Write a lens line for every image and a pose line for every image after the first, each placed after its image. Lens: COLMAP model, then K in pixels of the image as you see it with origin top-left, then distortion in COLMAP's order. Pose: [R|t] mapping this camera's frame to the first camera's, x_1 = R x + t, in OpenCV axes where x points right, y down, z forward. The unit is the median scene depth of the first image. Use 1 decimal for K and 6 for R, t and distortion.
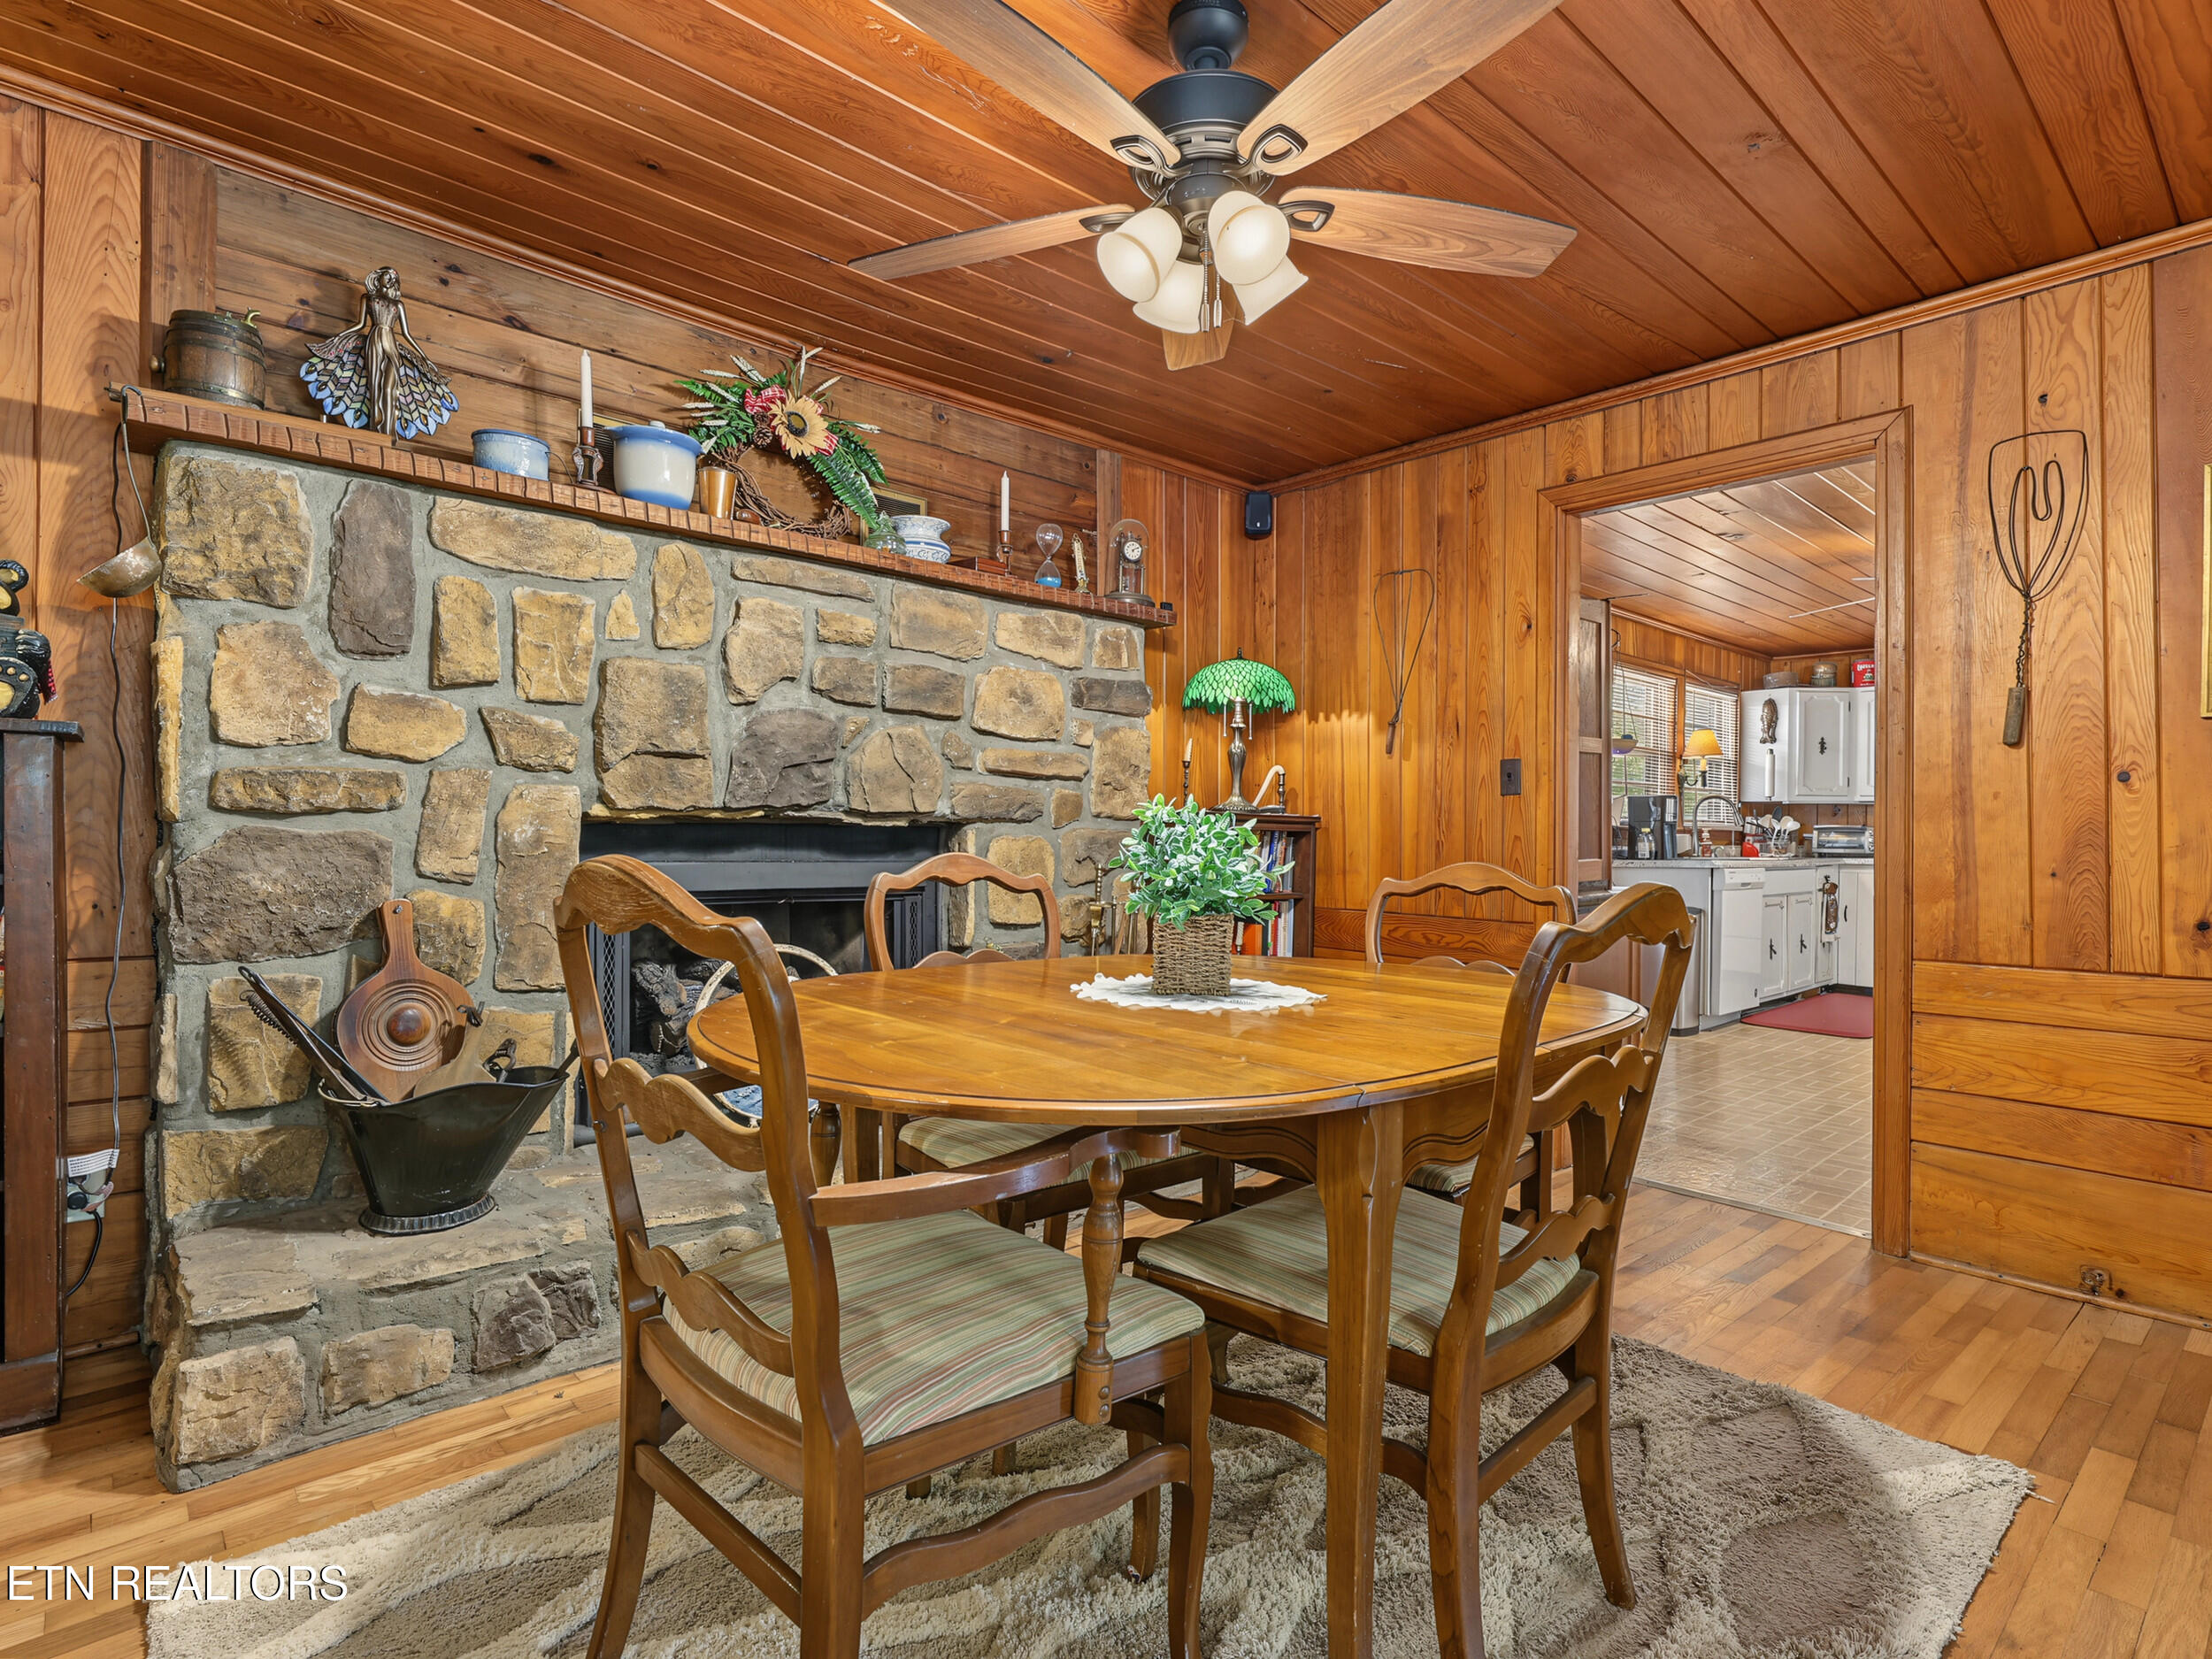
lens RADIAL K [[1142.4, 0, 1110.5], [0, 1142.4, 838.5], [0, 0, 1]] dist [0.003358, -0.001290]
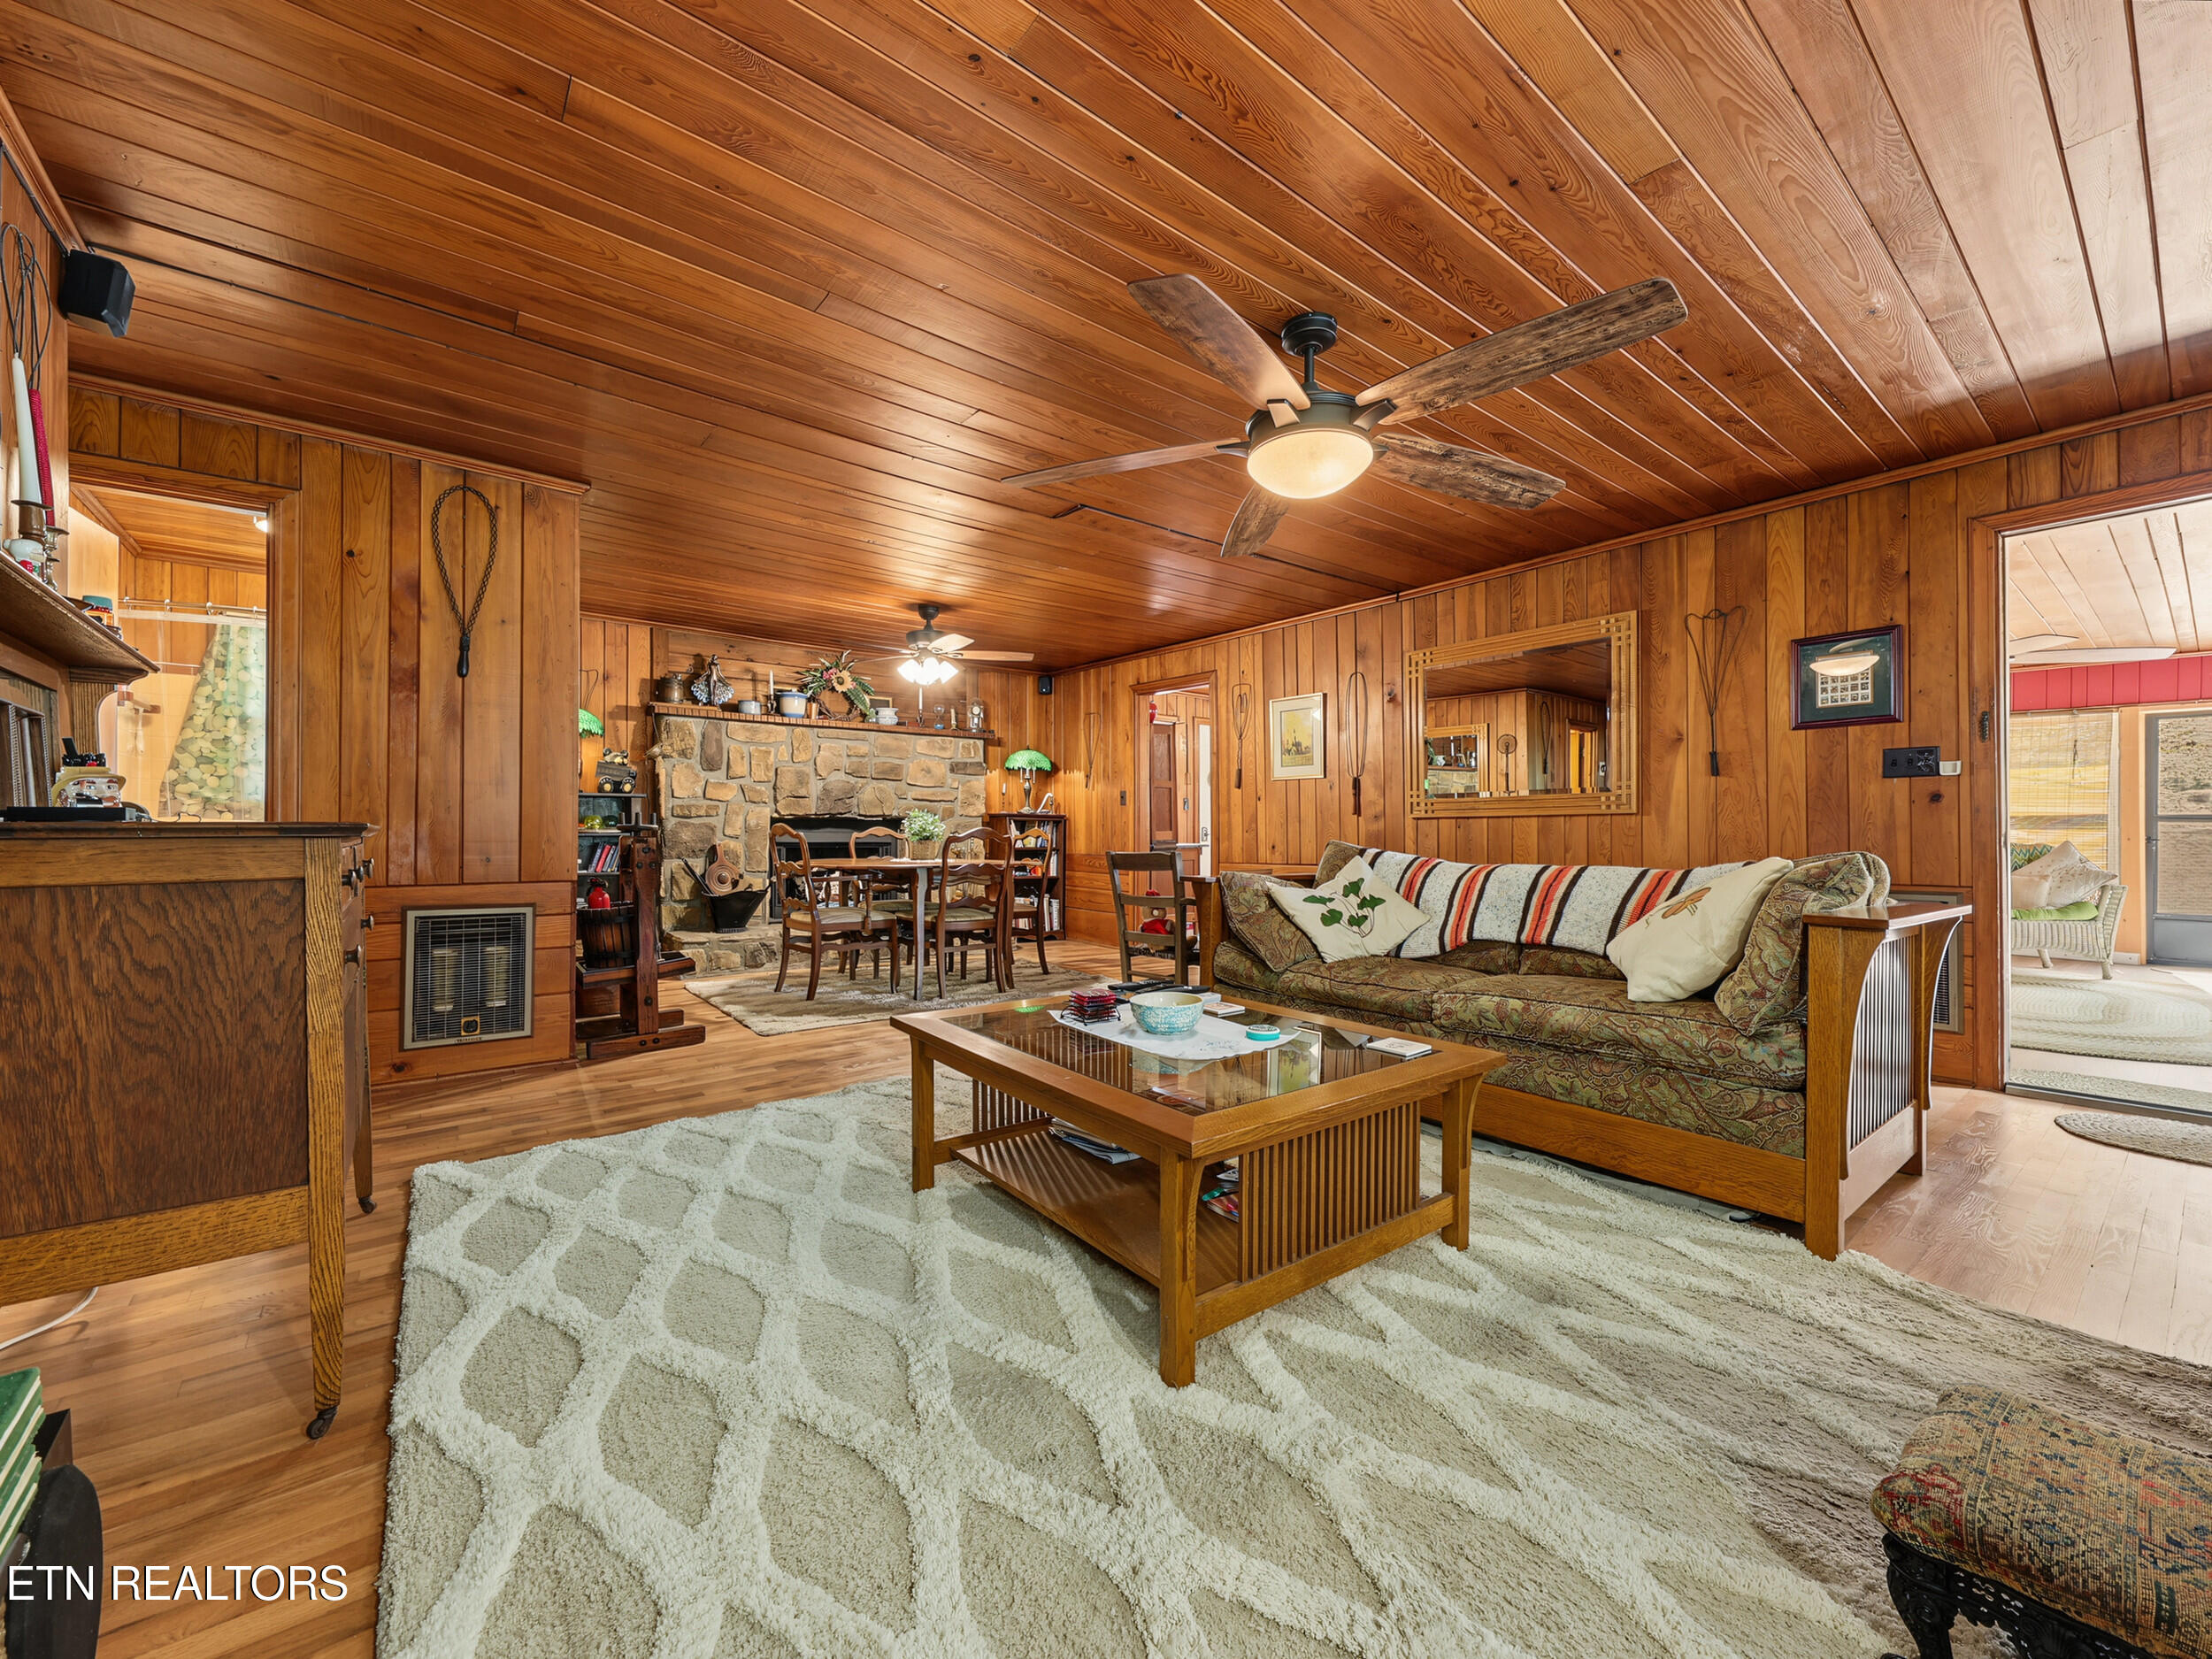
lens RADIAL K [[878.1, 0, 1063.8], [0, 878.1, 821.3], [0, 0, 1]] dist [0.000190, 0.000054]
pose [[0.995258, -0.006830, -0.097033, 0.578708], [0.006128, 0.999953, -0.007531, 0.015111], [0.097080, 0.006901, 0.995253, -1.333183]]
